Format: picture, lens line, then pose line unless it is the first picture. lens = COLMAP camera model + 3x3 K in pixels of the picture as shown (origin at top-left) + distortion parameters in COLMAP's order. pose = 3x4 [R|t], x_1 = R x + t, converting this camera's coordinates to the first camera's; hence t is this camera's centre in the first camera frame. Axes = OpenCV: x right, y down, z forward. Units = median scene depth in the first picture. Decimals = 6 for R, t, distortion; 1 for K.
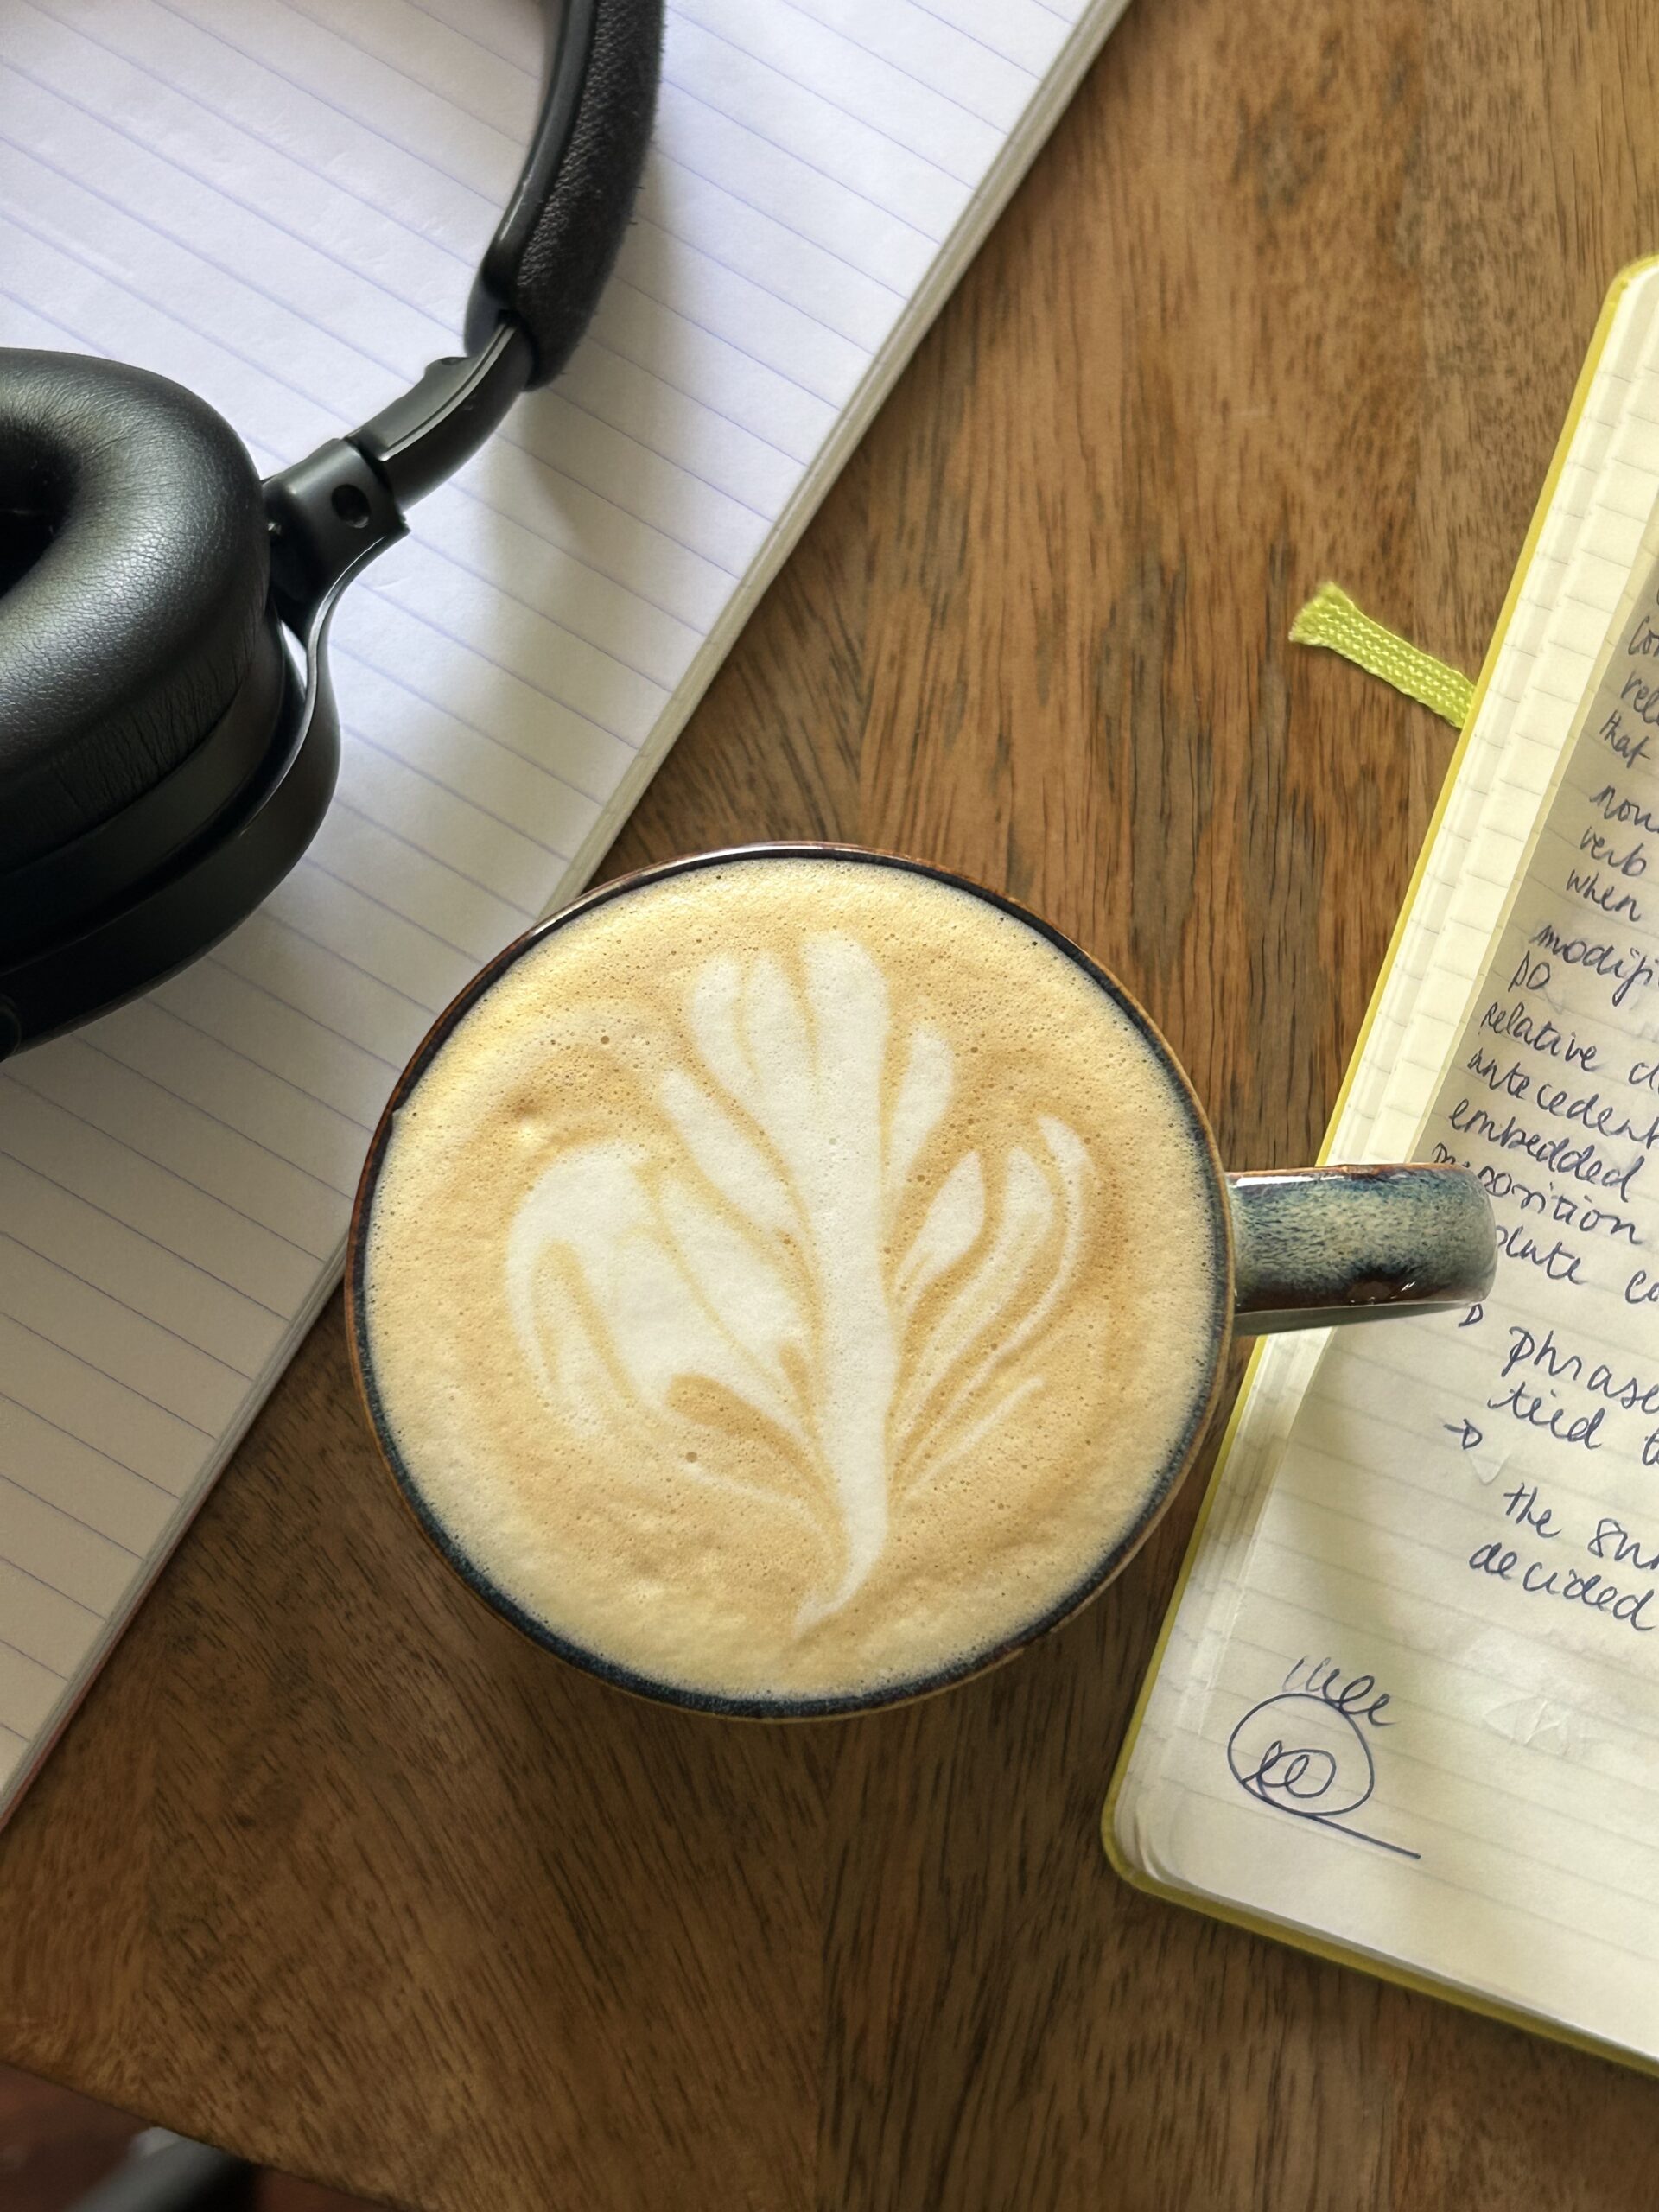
lens RADIAL K [[3283.5, 0, 828.7], [0, 3283.5, 1107.4], [0, 0, 1]] dist [0.010904, 0.000000]
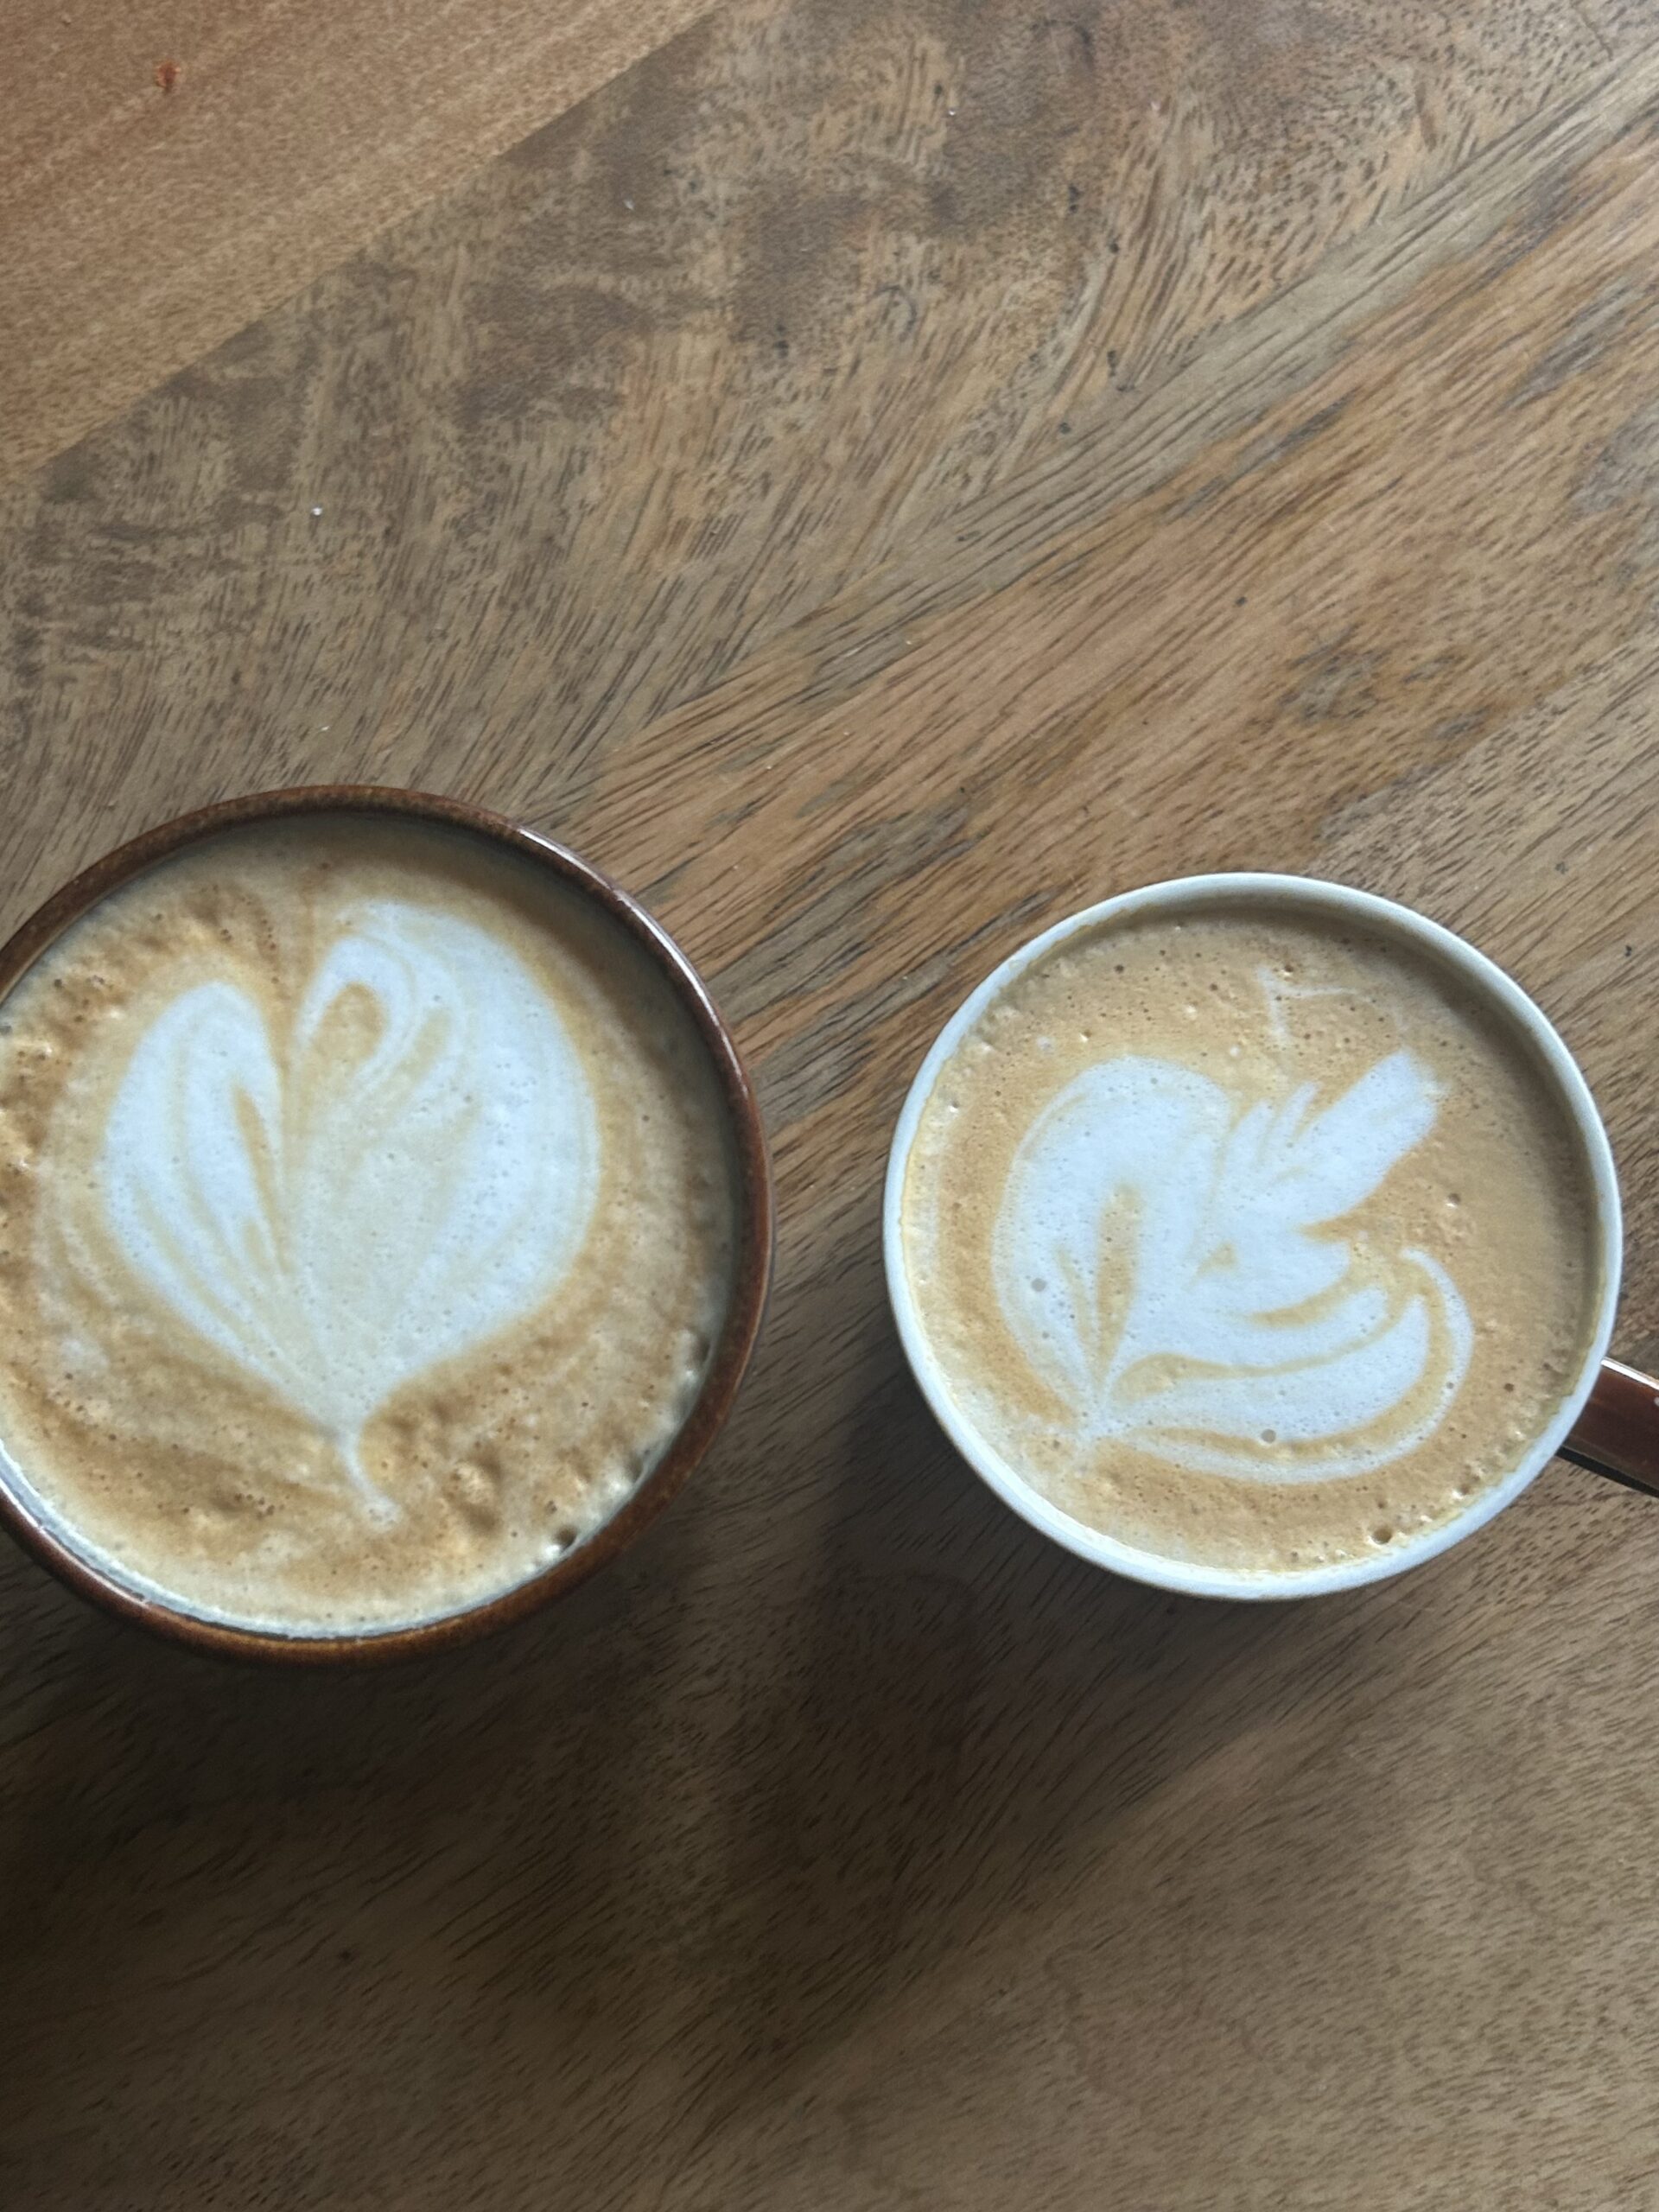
lens RADIAL K [[2386.6, 0, 828.4], [0, 2386.6, 1105.0], [0, 0, 1]] dist [0.012749, 0.000000]
pose [[0.576635, 0.801117, 0.160326, 0.020867], [-0.799422, 0.593746, -0.091595, 0.002474], [-0.168571, -0.075352, 0.982805, 0.200984]]
